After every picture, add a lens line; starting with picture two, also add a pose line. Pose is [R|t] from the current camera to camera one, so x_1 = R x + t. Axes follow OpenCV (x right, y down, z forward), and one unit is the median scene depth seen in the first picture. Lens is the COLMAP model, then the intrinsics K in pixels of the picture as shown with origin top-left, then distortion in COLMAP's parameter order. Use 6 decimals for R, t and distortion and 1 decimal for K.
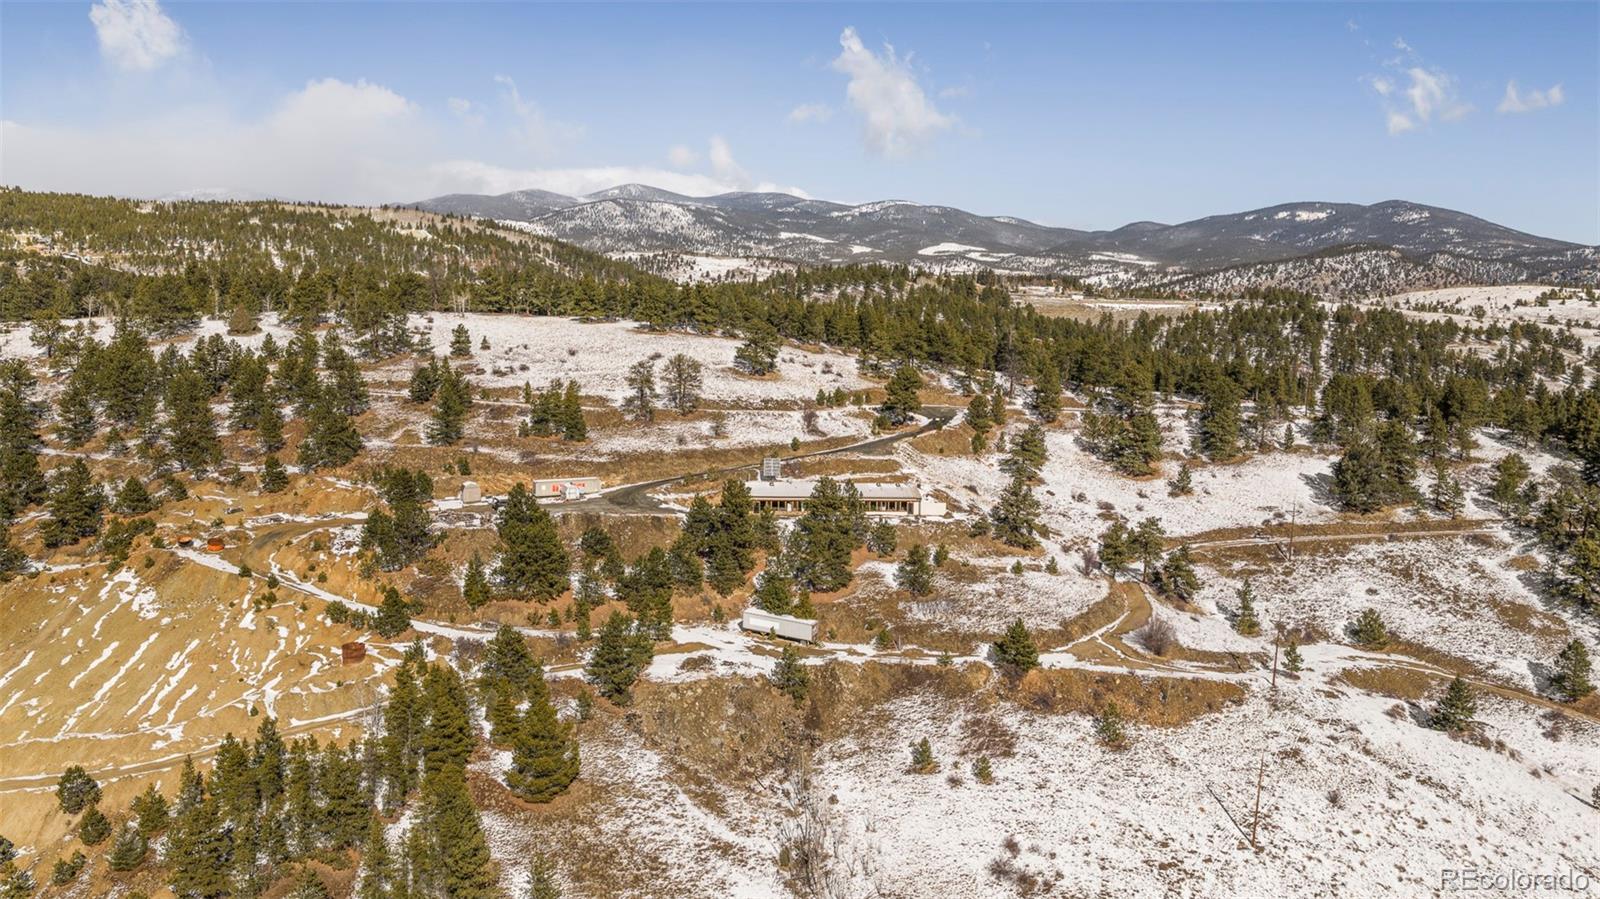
lens RADIAL K [[1324.3, 0, 804.0], [0, 1324.3, 454.7], [0, 0, 1]] dist [0.024848, -0.048767]
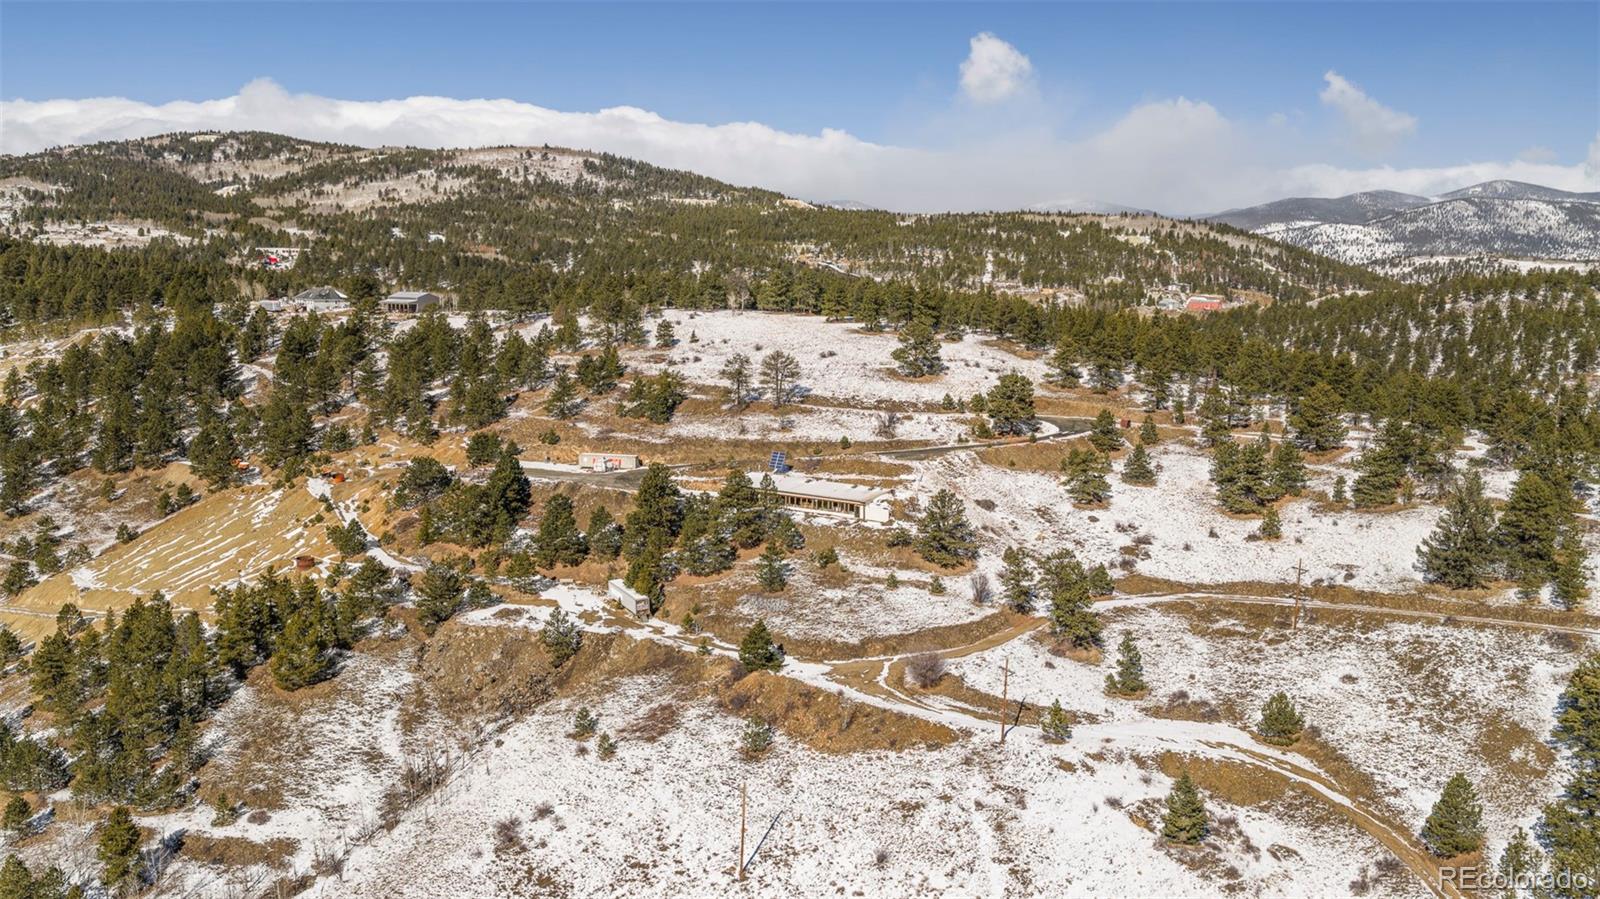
lens RADIAL K [[1324.3, 0, 794.1], [0, 1324.3, 448.3], [0, 0, 1]] dist [0.024848, -0.048767]
pose [[0.809563, 0.077737, -0.581863, 0.596441], [-0.083258, 0.996378, 0.017276, -0.019248], [0.581098, 0.034458, 0.813104, 0.159069]]
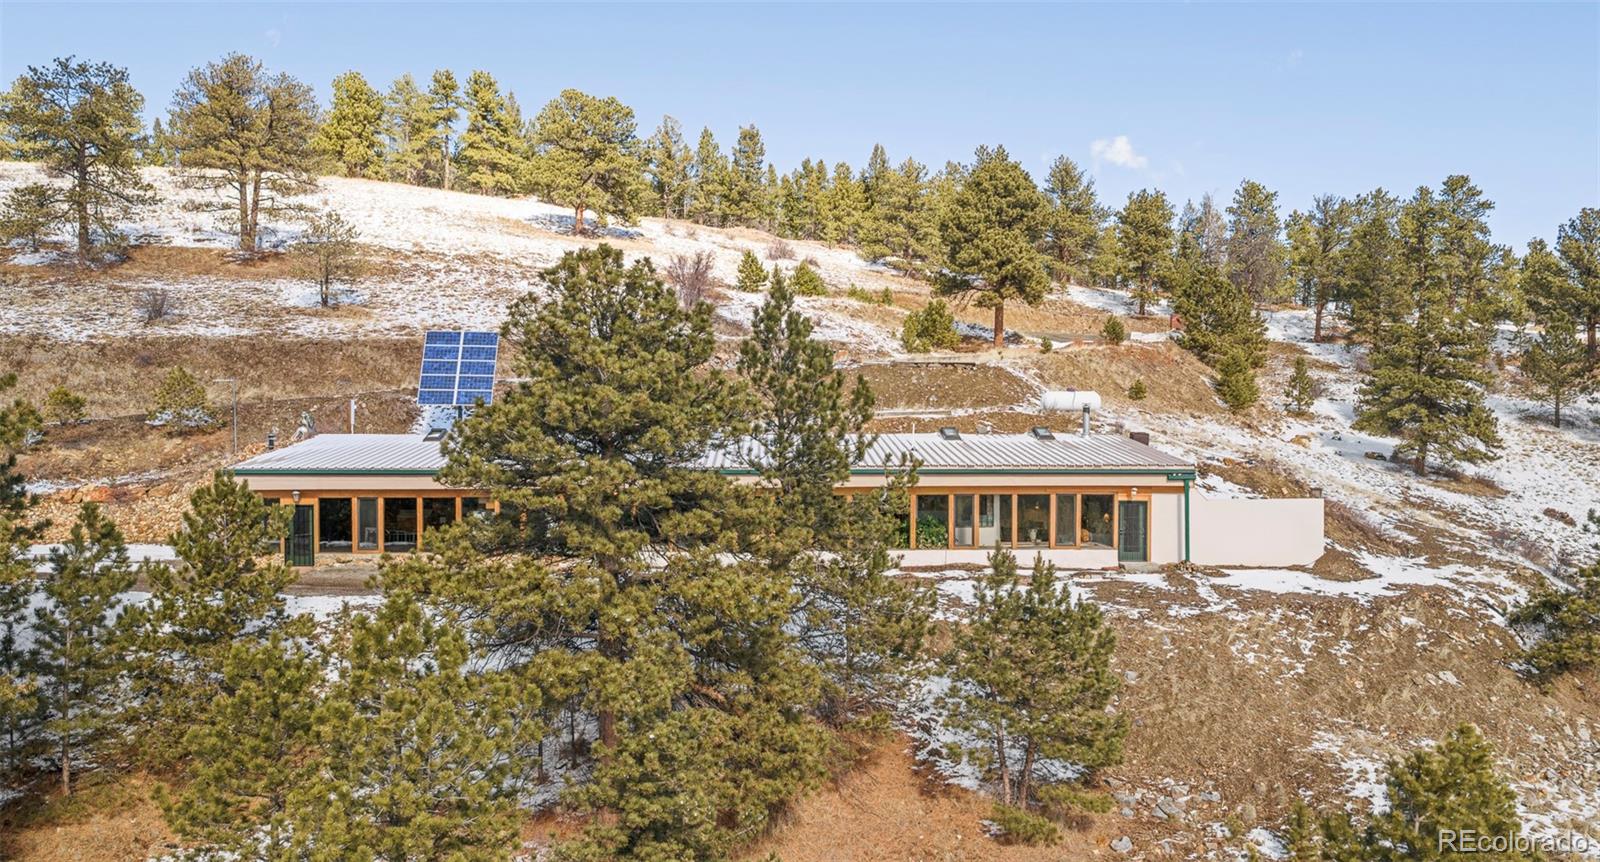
lens RADIAL K [[1386.2, 0, 790.3], [0, 1386.2, 426.3], [0, 0, 1]] dist [0.004499, -0.001028]
pose [[0.999728, -0.014878, -0.017978, 0.034944], [0.012544, 0.992252, -0.123603, 0.047963], [0.019678, 0.123344, 0.992169, 0.779317]]
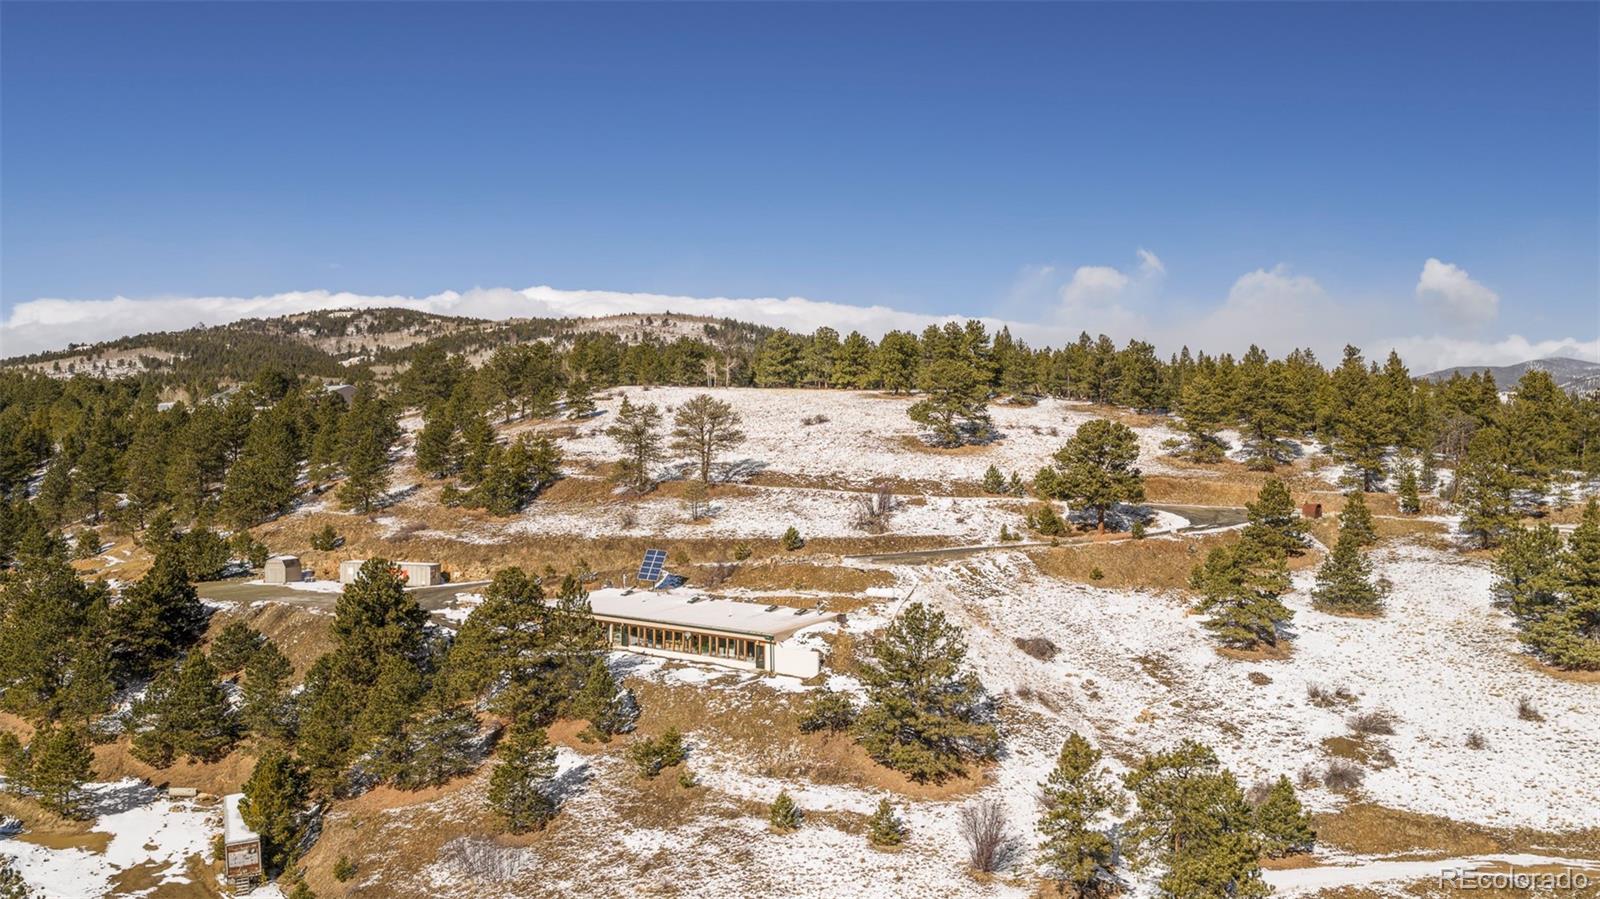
lens RADIAL K [[1324.3, 0, 798.9], [0, 1324.3, 440.6], [0, 0, 1]] dist [0.024848, -0.048767]
pose [[0.742935, -0.012330, -0.669250, 0.403269], [-0.087001, 0.989570, -0.114812, 0.016258], [0.663685, 0.143523, 0.734114, 0.621863]]
